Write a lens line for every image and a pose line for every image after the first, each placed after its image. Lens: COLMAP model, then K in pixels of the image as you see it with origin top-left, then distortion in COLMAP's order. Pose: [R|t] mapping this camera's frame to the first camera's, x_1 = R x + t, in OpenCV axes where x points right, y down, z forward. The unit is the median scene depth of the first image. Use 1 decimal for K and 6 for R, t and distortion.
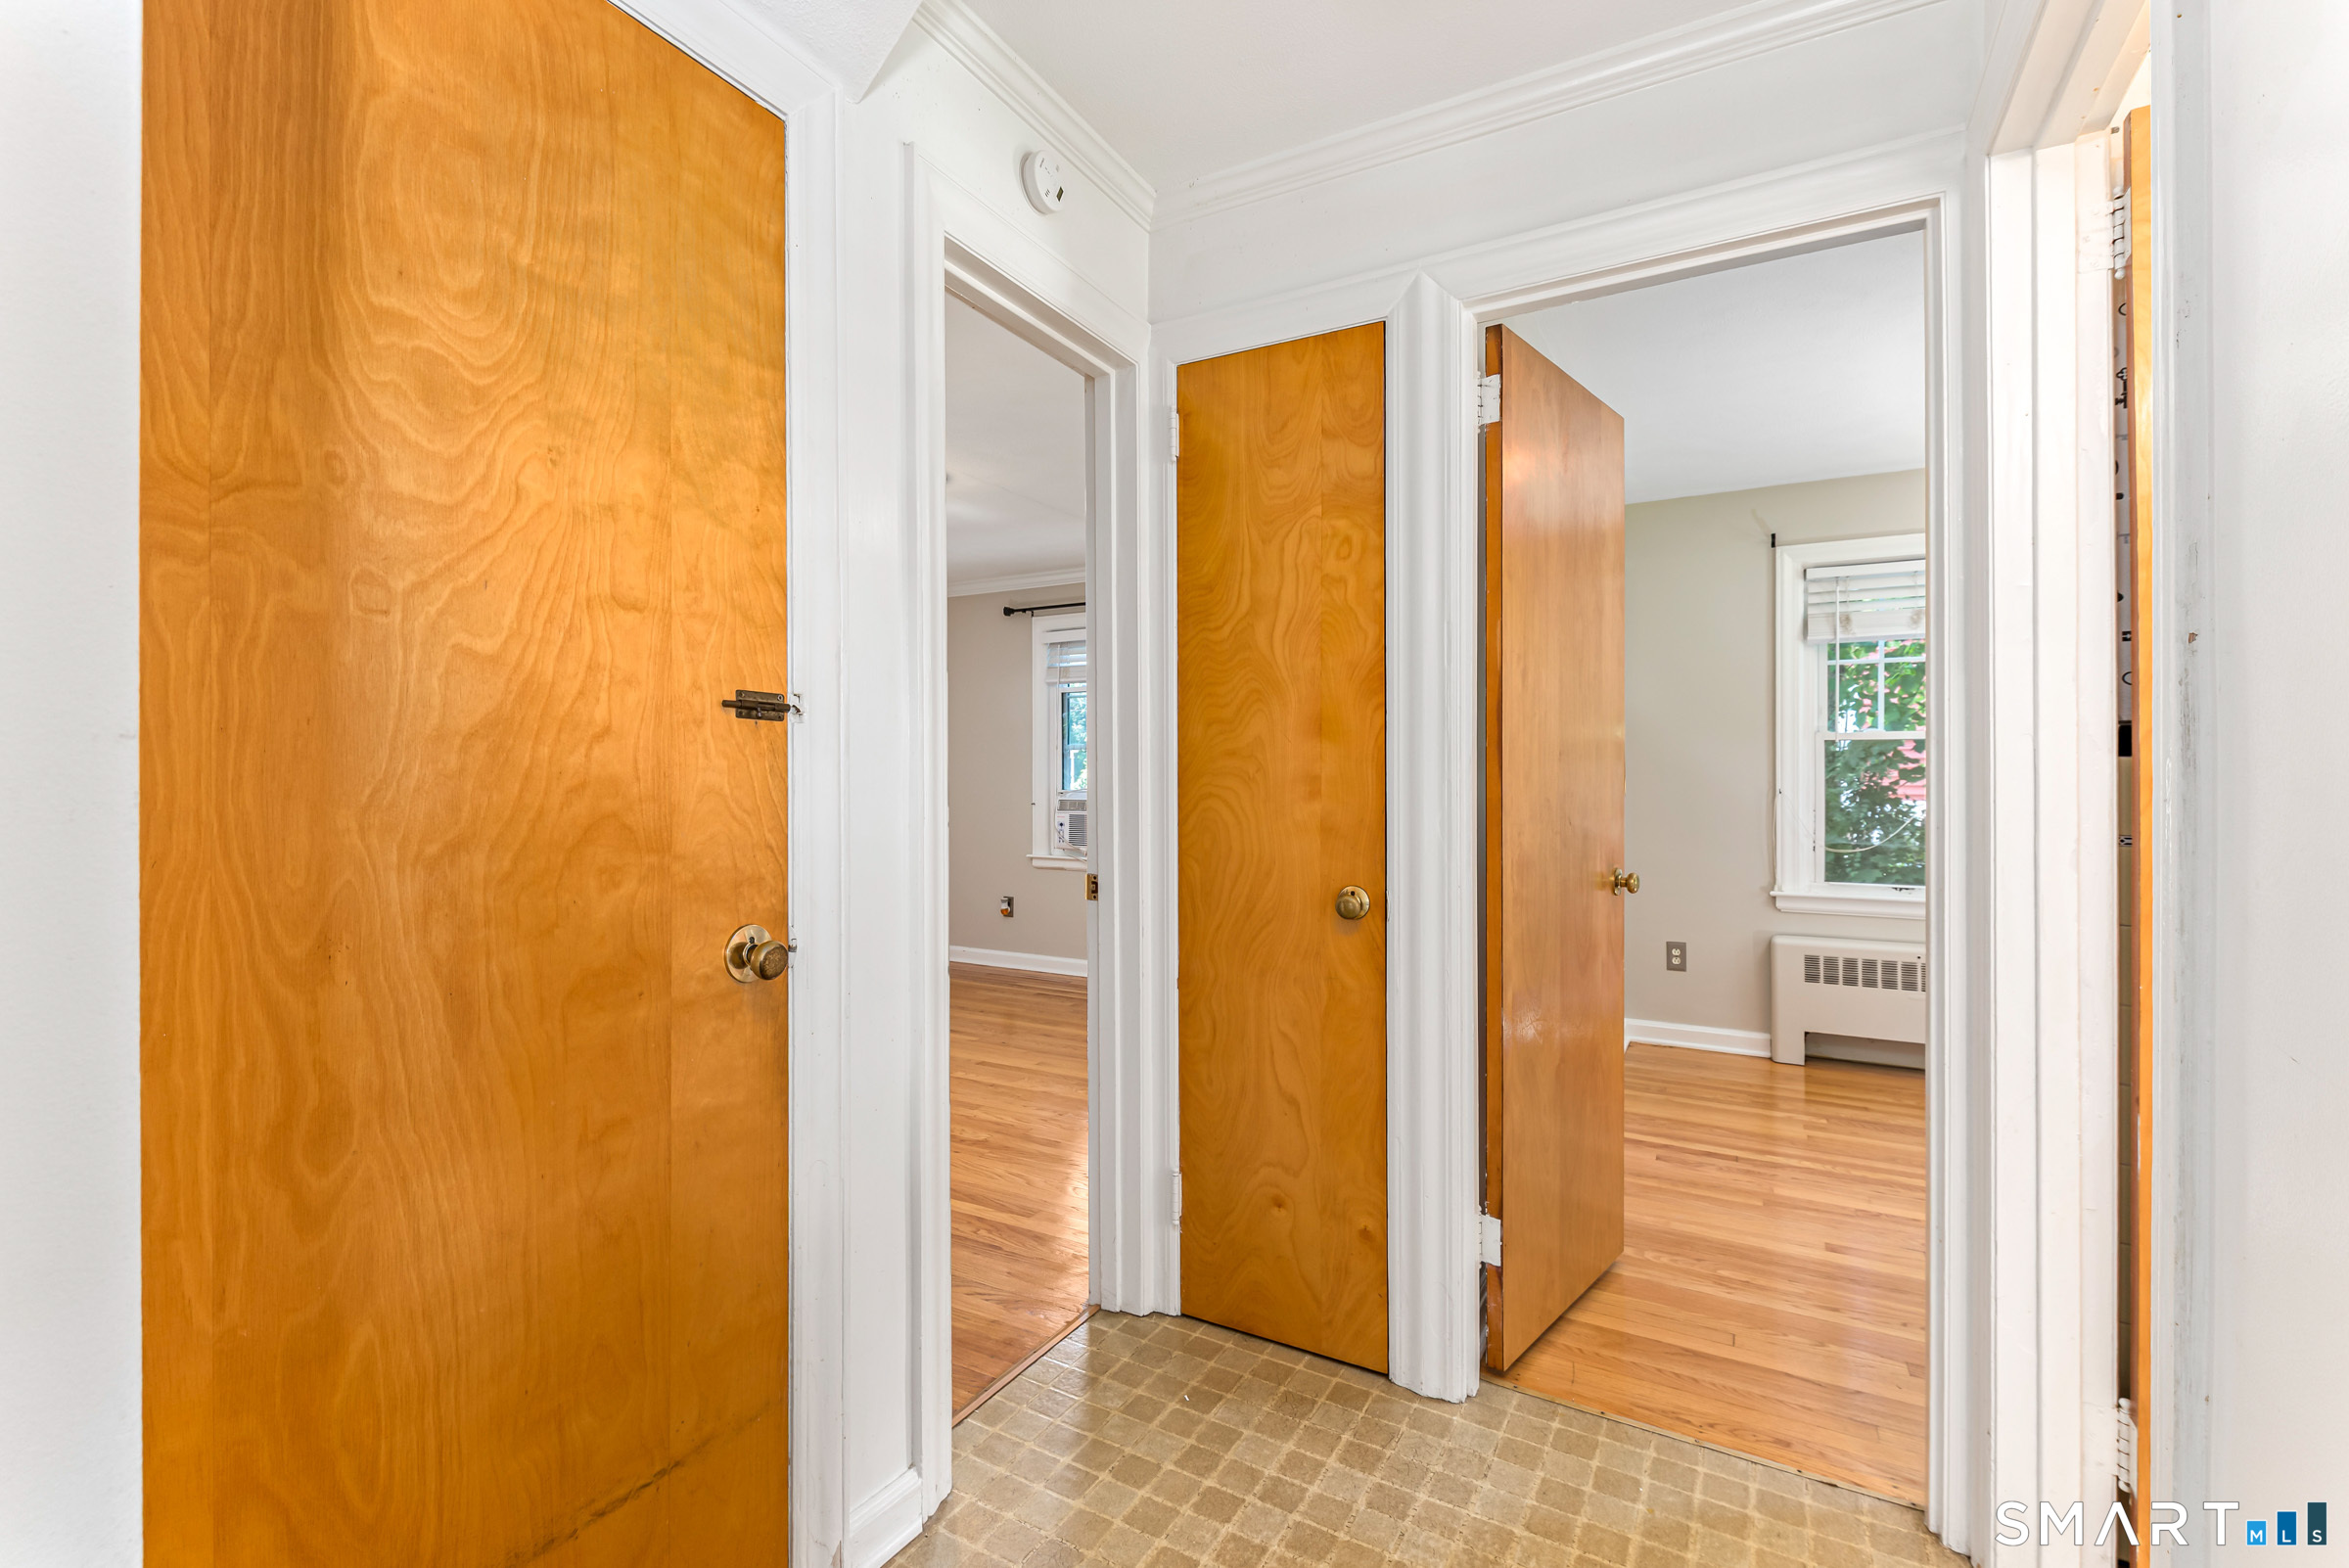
lens RADIAL K [[1044.0, 0, 1166.6], [0, 1044.0, 778.1], [0, 0, 1]] dist [0.001366, -0.000431]
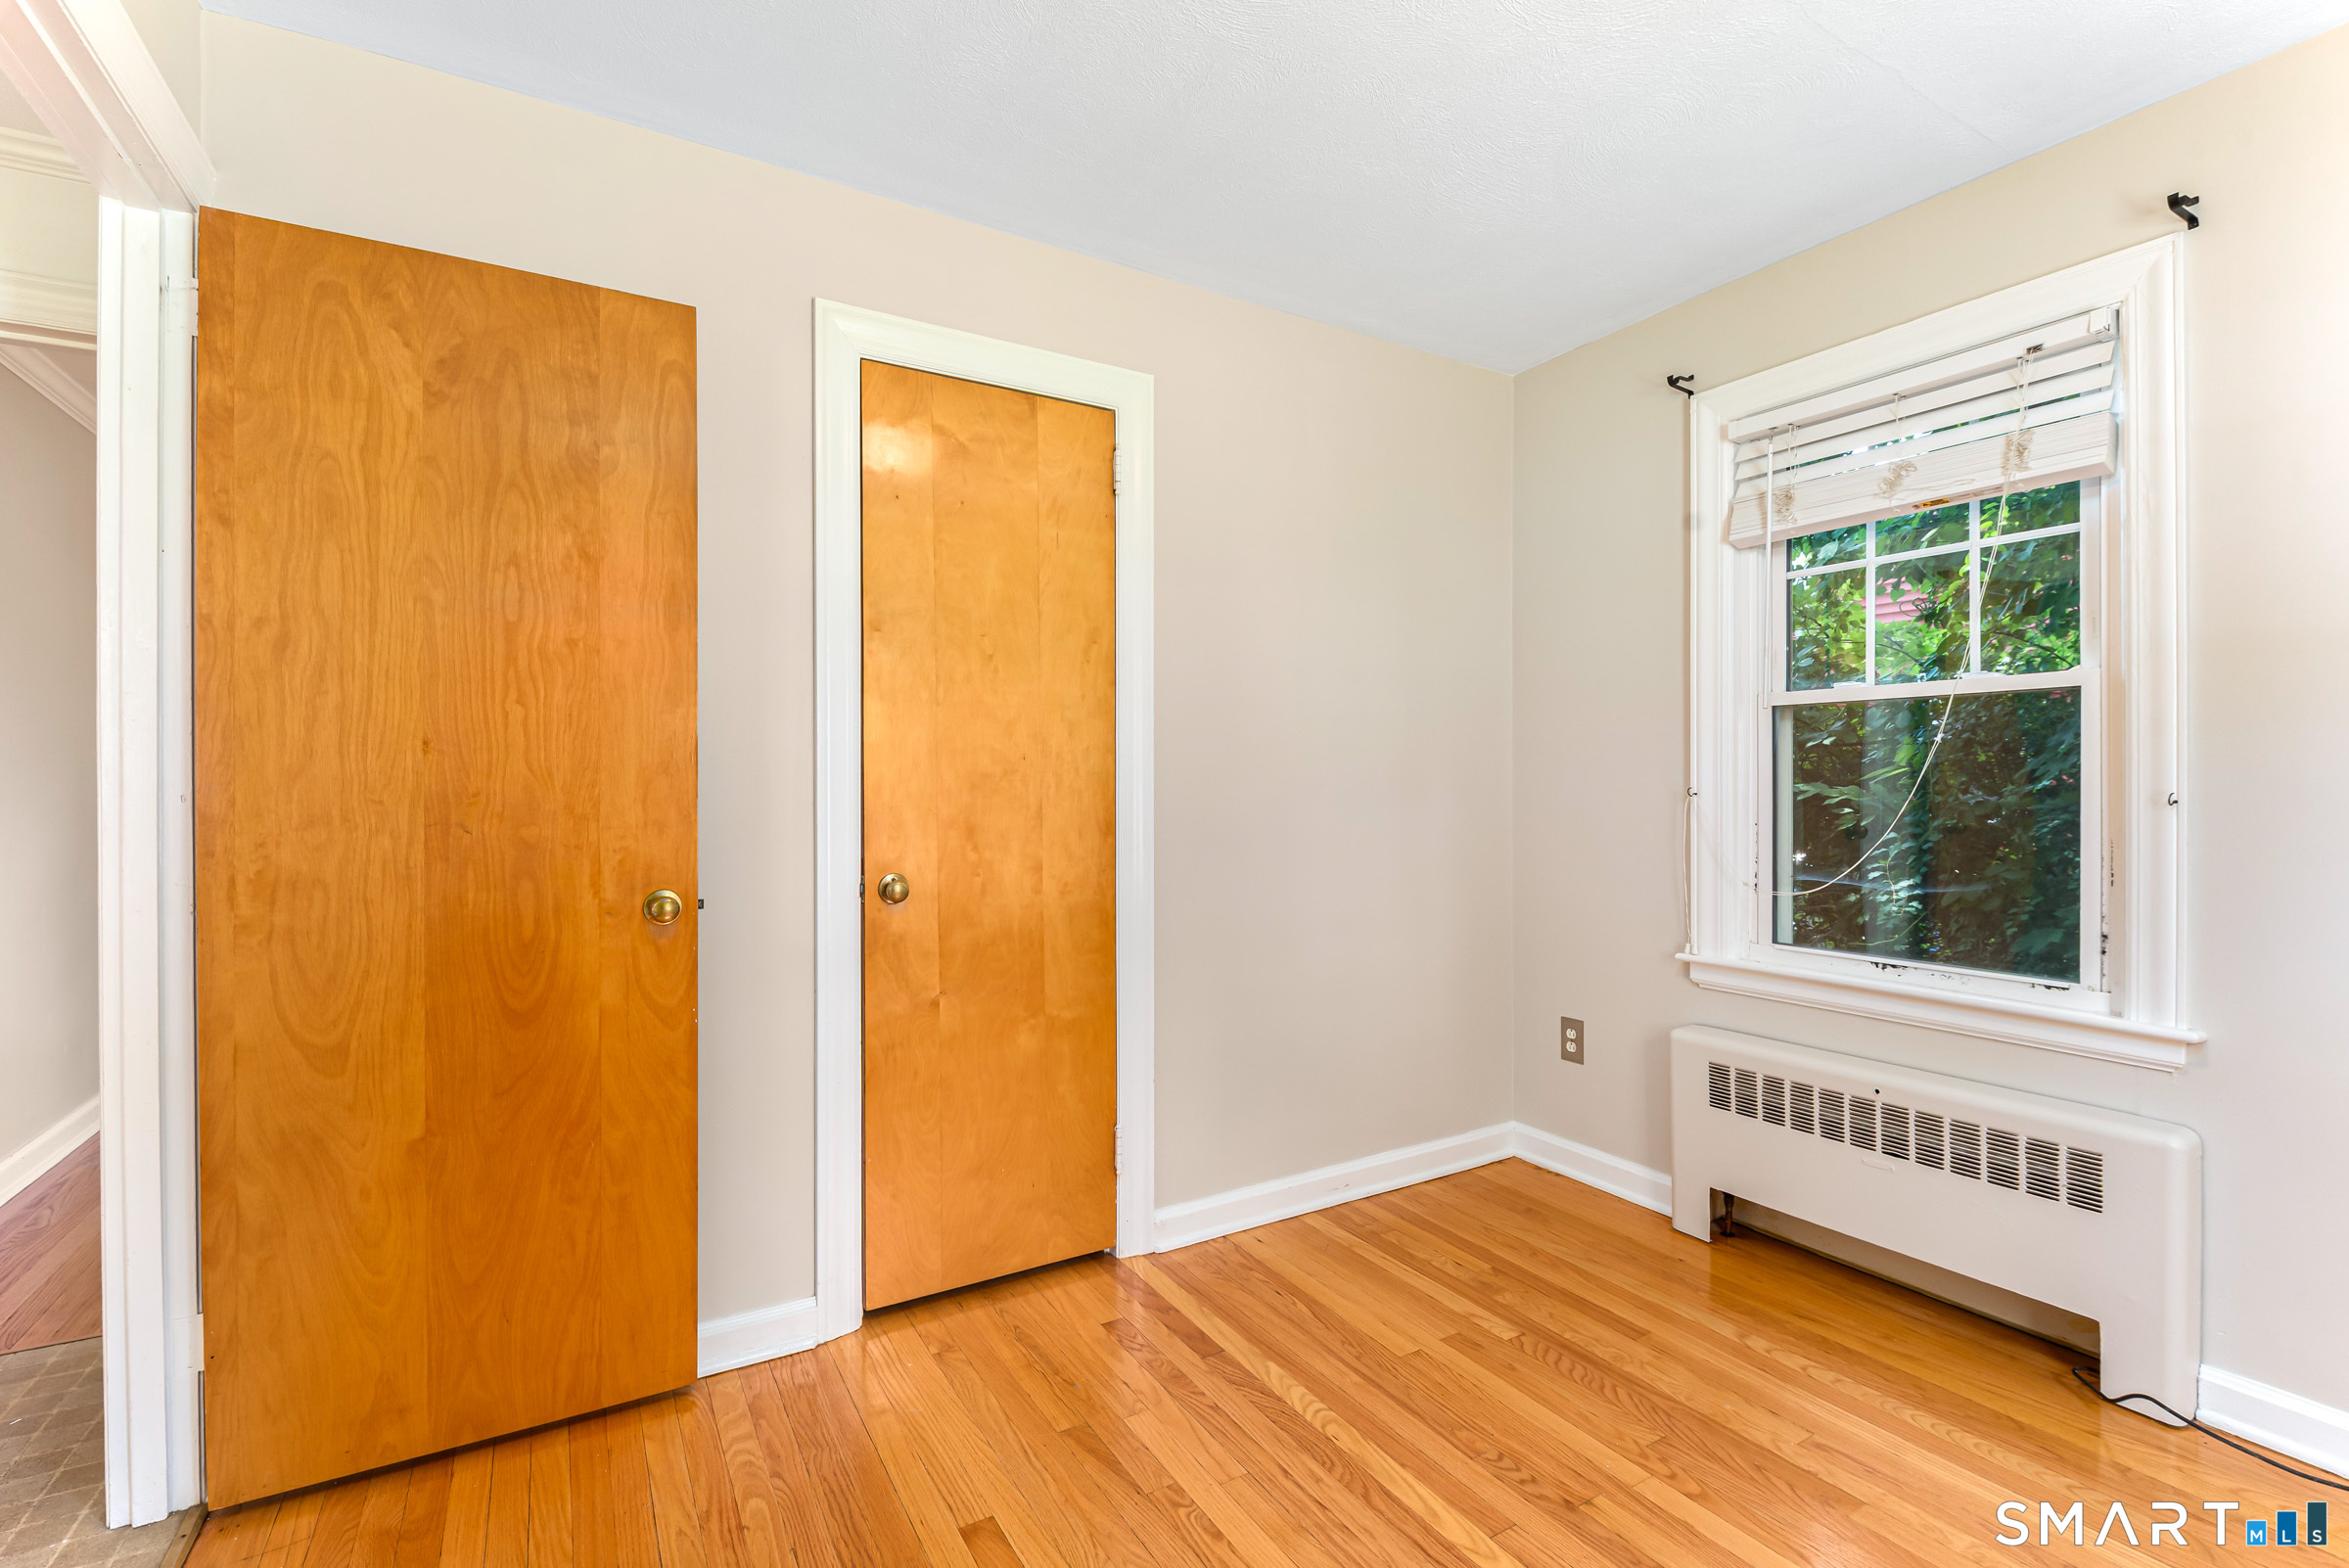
lens RADIAL K [[1044.0, 0, 1166.6], [0, 1044.0, 778.1], [0, 0, 1]] dist [0.001366, -0.000431]
pose [[0.865479, -0.006975, -0.500896, 0.642771], [0.006984, 0.999974, -0.001856, 0.003766], [0.500896, -0.001892, 0.865506, 0.317799]]
